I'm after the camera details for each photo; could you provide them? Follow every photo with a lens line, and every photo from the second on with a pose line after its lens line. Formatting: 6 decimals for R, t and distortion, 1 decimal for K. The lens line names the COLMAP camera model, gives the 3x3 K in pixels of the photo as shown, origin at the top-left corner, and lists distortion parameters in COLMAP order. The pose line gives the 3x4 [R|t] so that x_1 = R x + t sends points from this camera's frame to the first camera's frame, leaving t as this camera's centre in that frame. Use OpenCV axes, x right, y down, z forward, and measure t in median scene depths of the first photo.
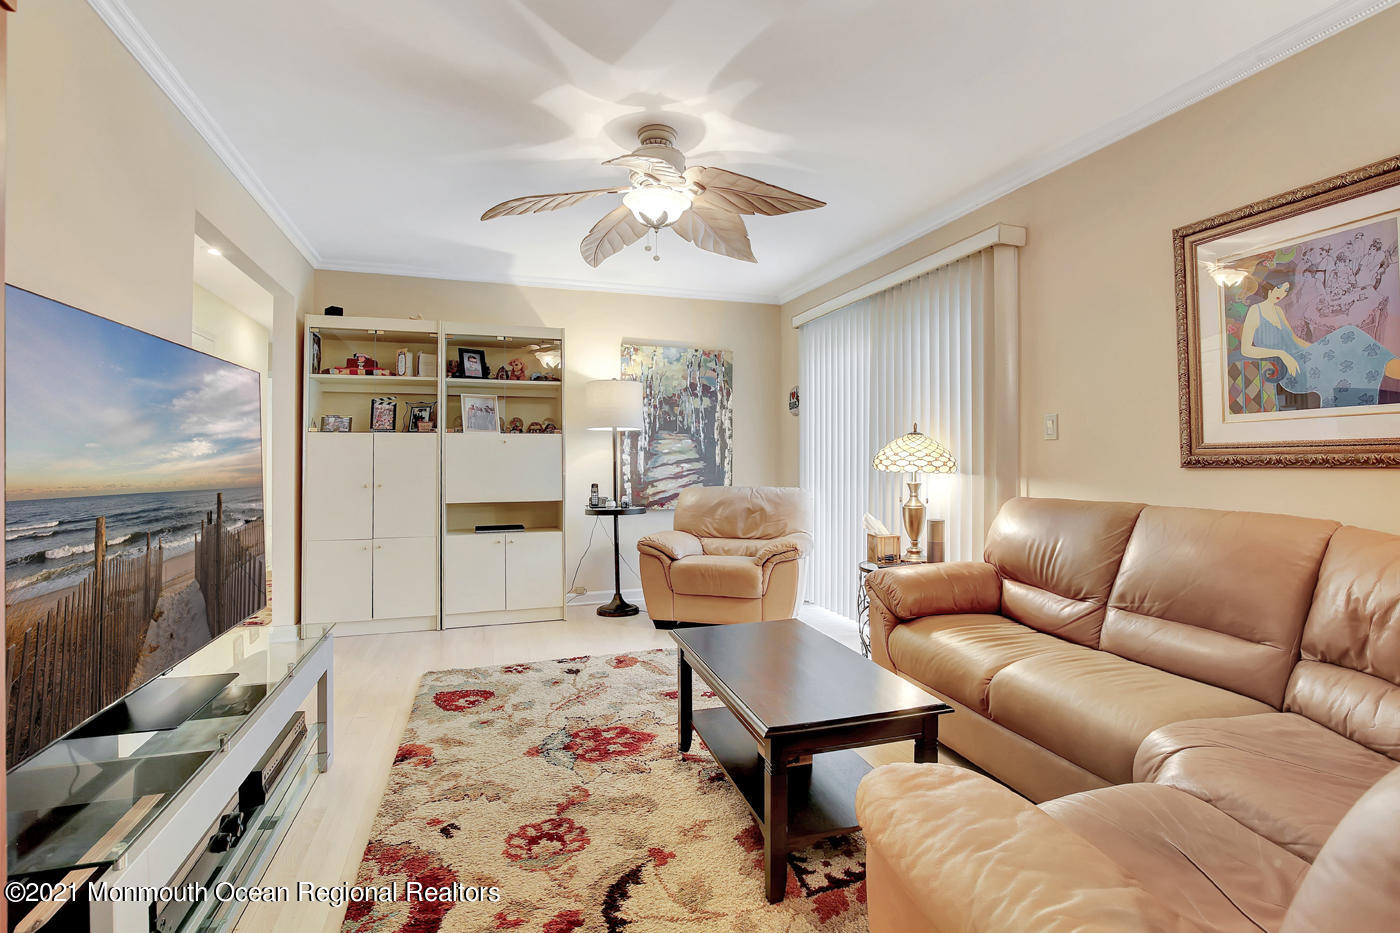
lens RADIAL K [[661.6, 0, 699.6], [0, 661.6, 462.0], [0, 0, 1]] dist [-0.031687, 0.000207]
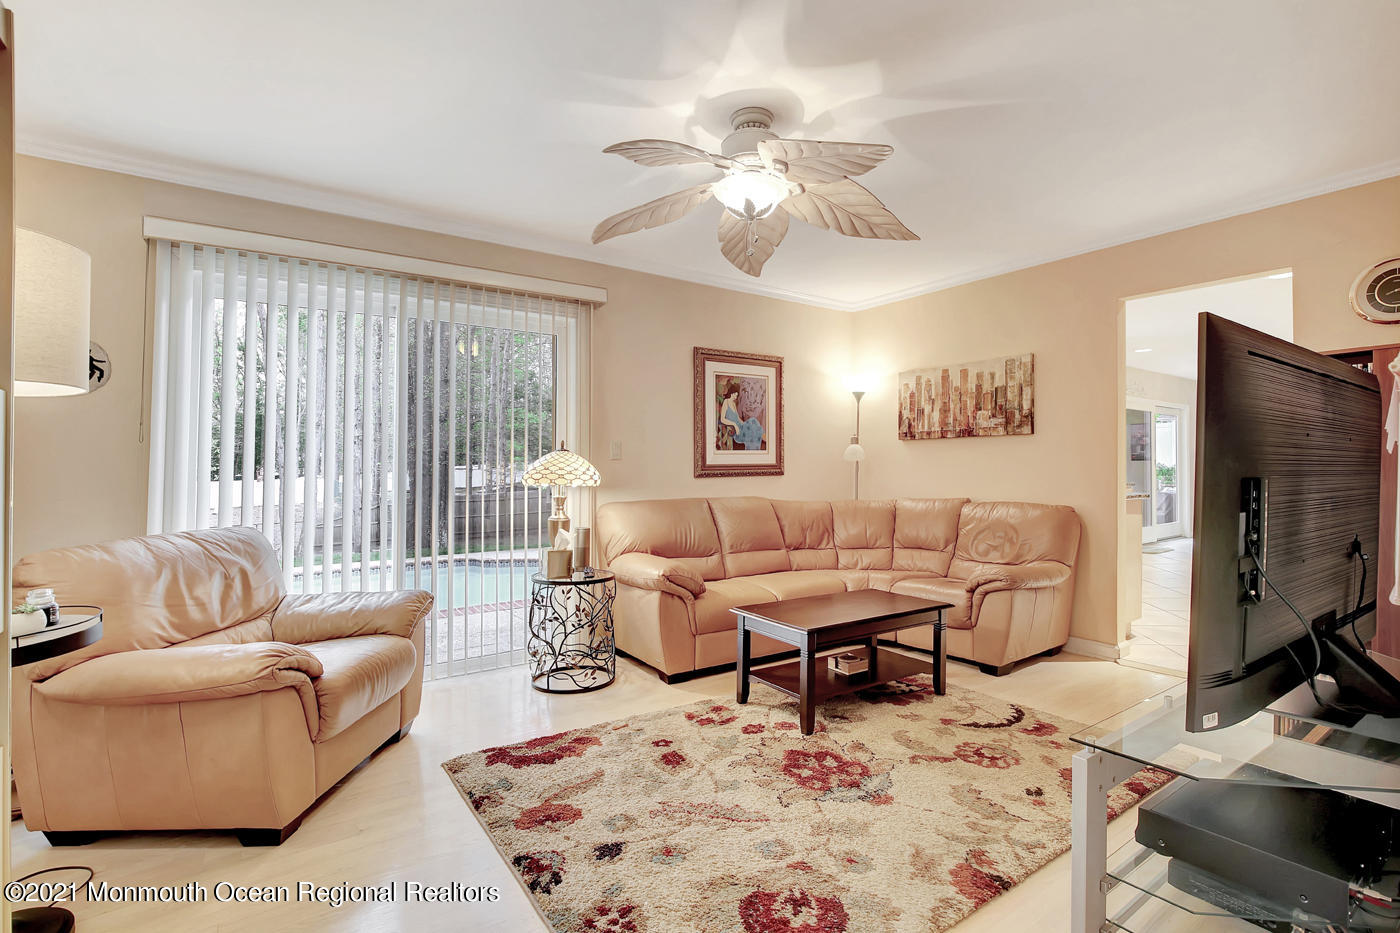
lens RADIAL K [[647.0, 0, 729.8], [0, 647.0, 478.9], [0, 0, 1]] dist [-0.028751, 0.000130]
pose [[-0.313757, -0.000624, 0.949503, -1.084727], [0.014443, 0.999881, 0.005430, 0.004565], [-0.949393, 0.015418, -0.313711, 1.572677]]
